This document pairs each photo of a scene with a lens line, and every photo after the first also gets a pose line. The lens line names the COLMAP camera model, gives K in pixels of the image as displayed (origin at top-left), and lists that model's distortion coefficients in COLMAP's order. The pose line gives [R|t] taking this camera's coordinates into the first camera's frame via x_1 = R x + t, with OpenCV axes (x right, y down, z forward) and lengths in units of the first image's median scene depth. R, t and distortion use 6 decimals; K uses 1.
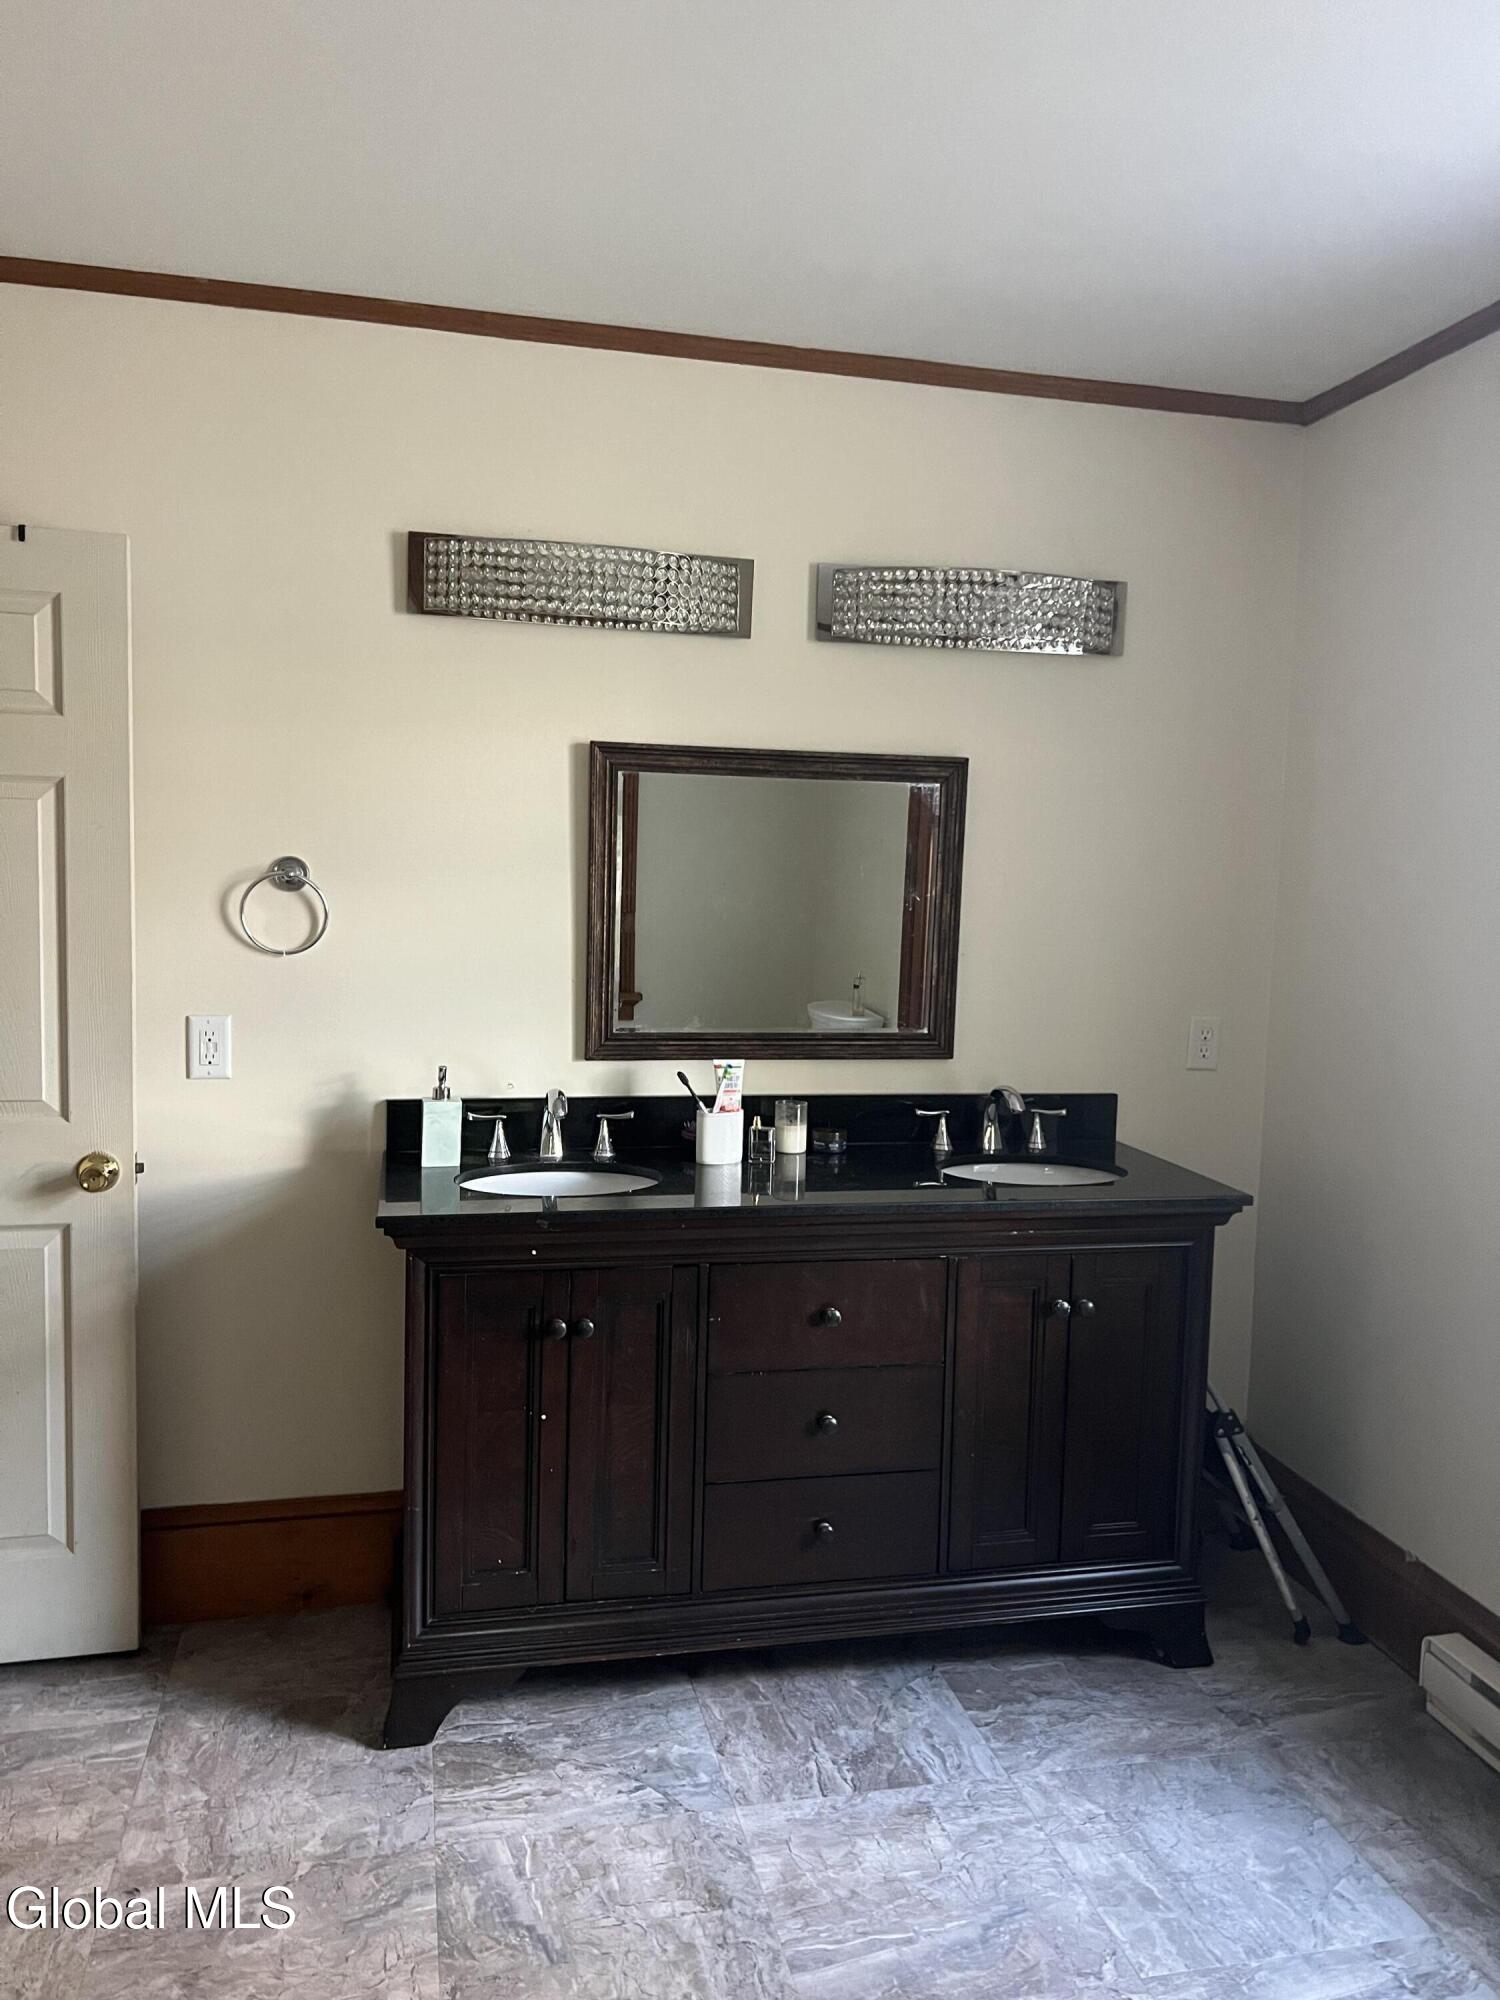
lens RADIAL K [[1506.2, 0, 743.7], [0, 1506.2, 993.4], [0, 0, 1]] dist [0.045258, -0.055636]
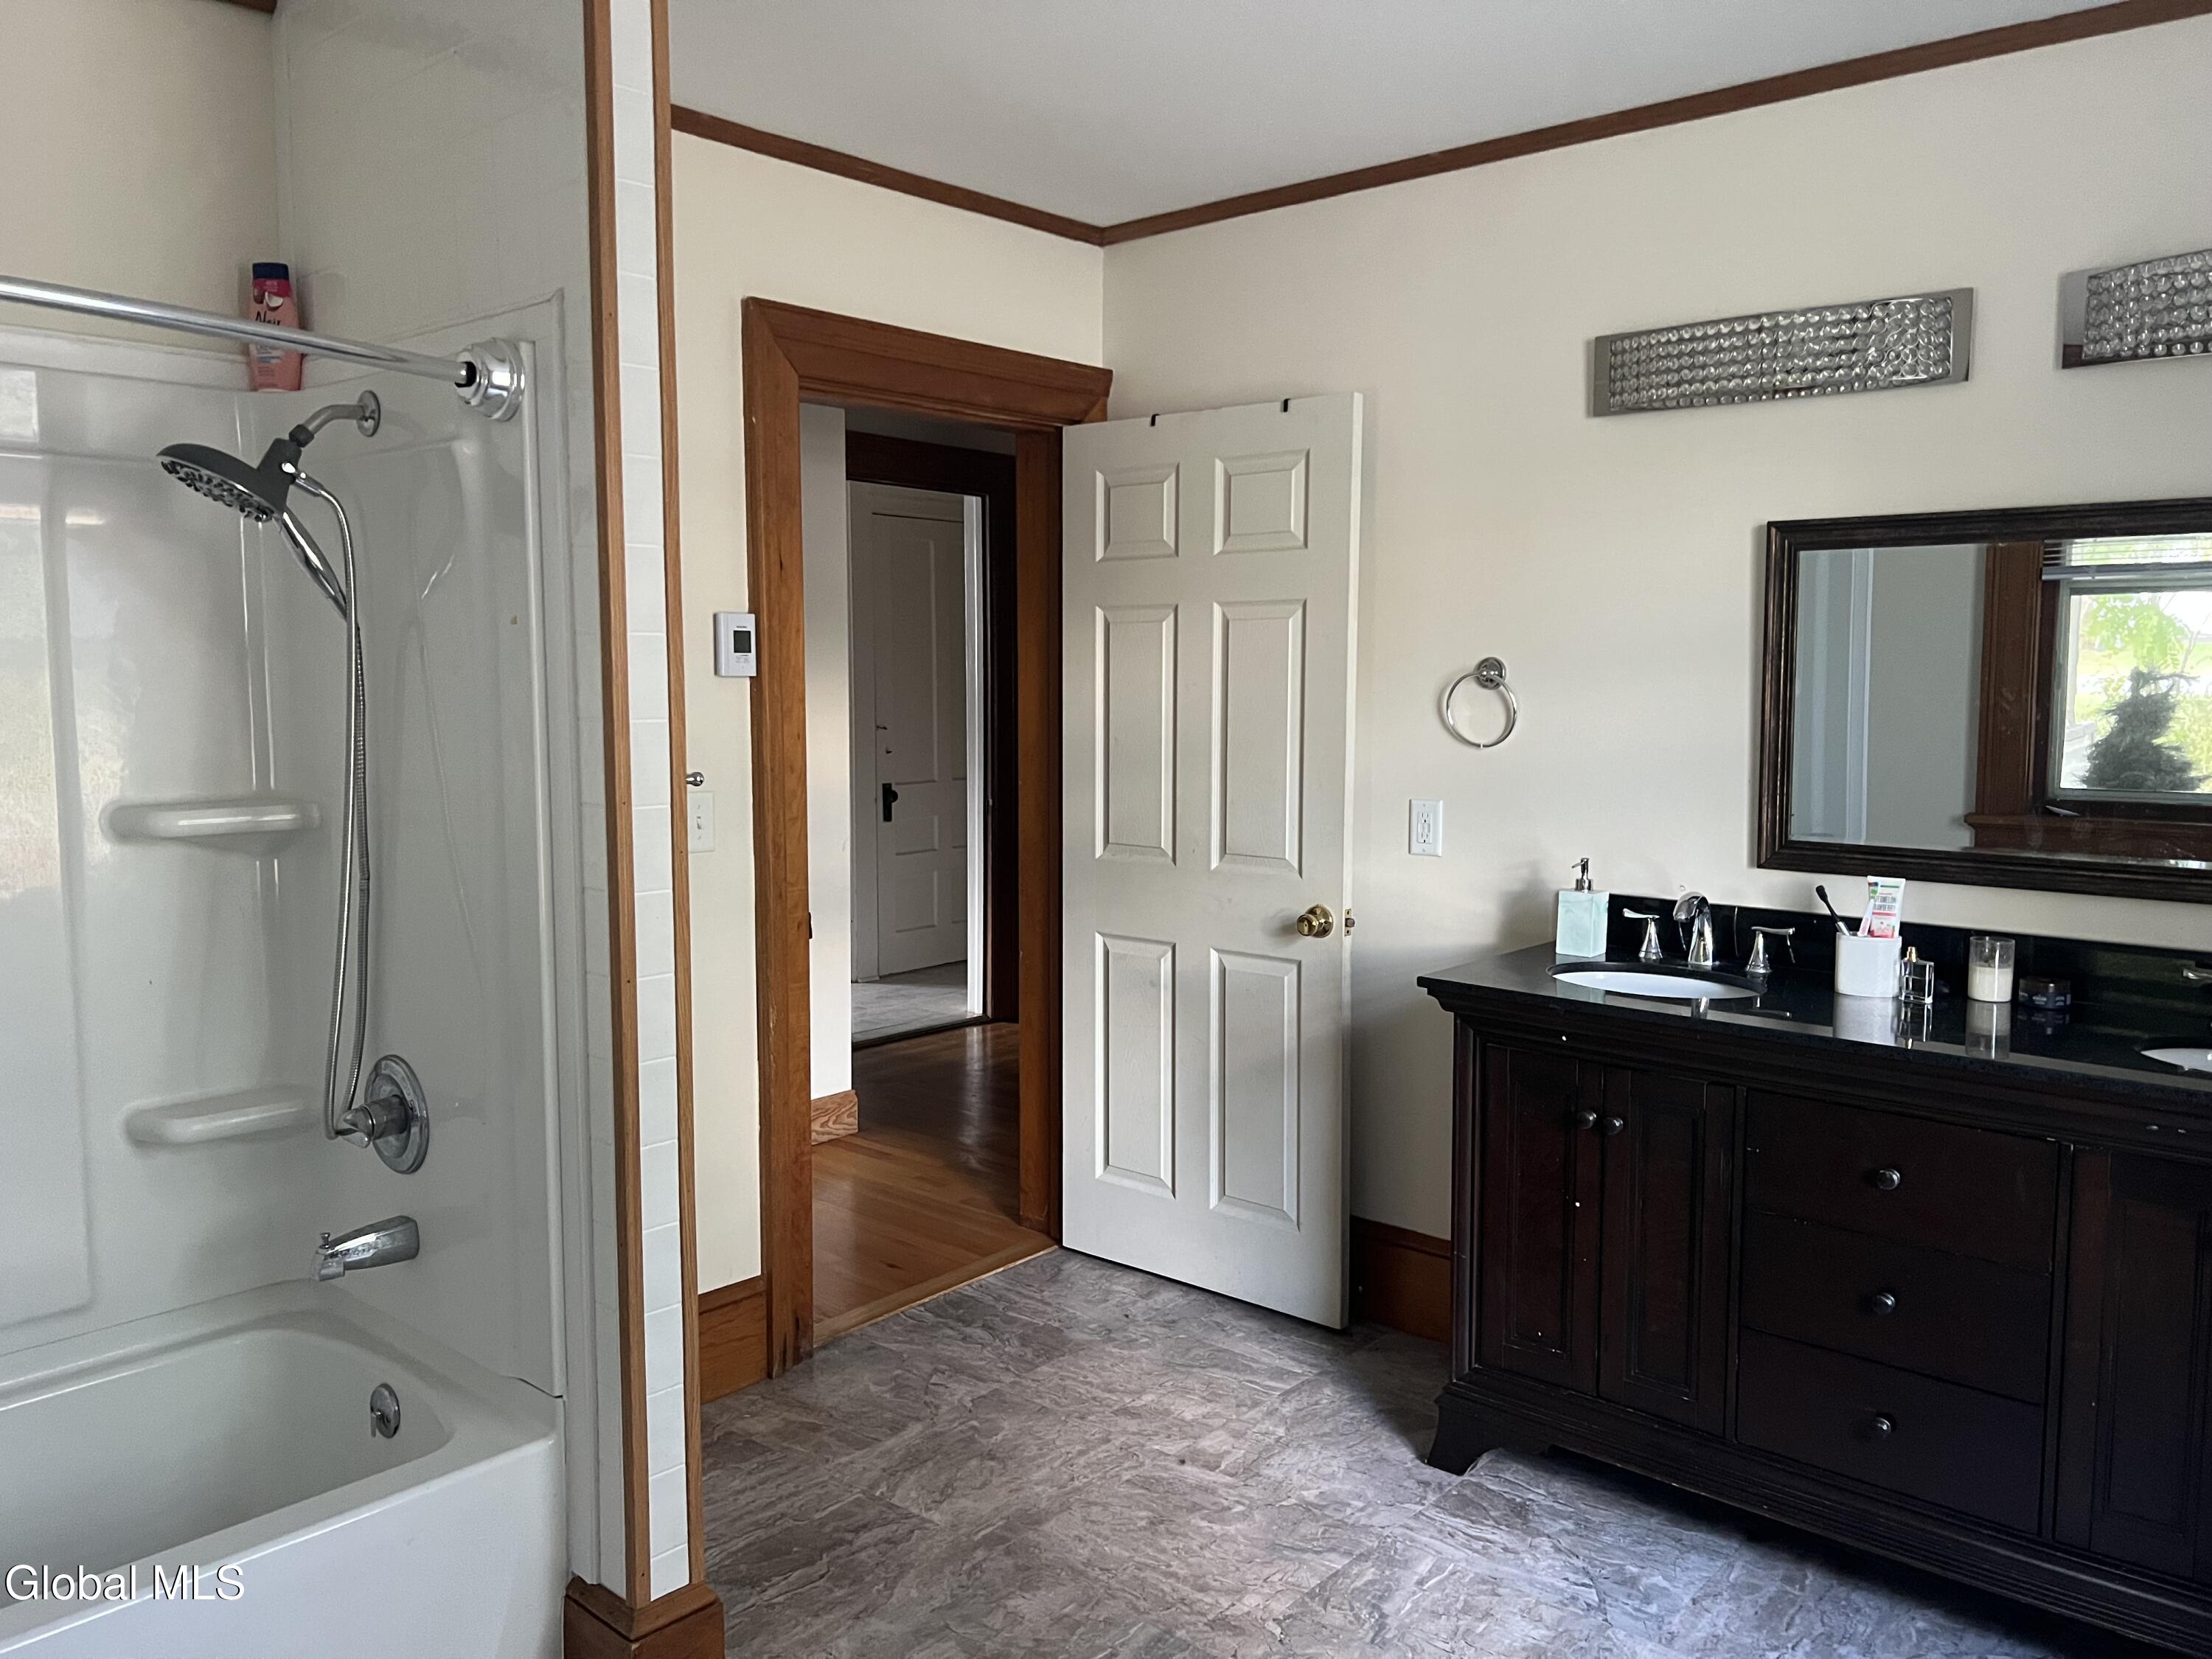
lens RADIAL K [[1665.8, 0, 1106.8], [0, 1665.8, 818.1], [0, 0, 1]] dist [0.045258, -0.055636]
pose [[0.582318, 0.051828, -0.811307, 0.553020], [-0.055751, 0.998162, 0.023749, 0.012876], [0.811047, 0.031401, 0.584137, 0.080440]]
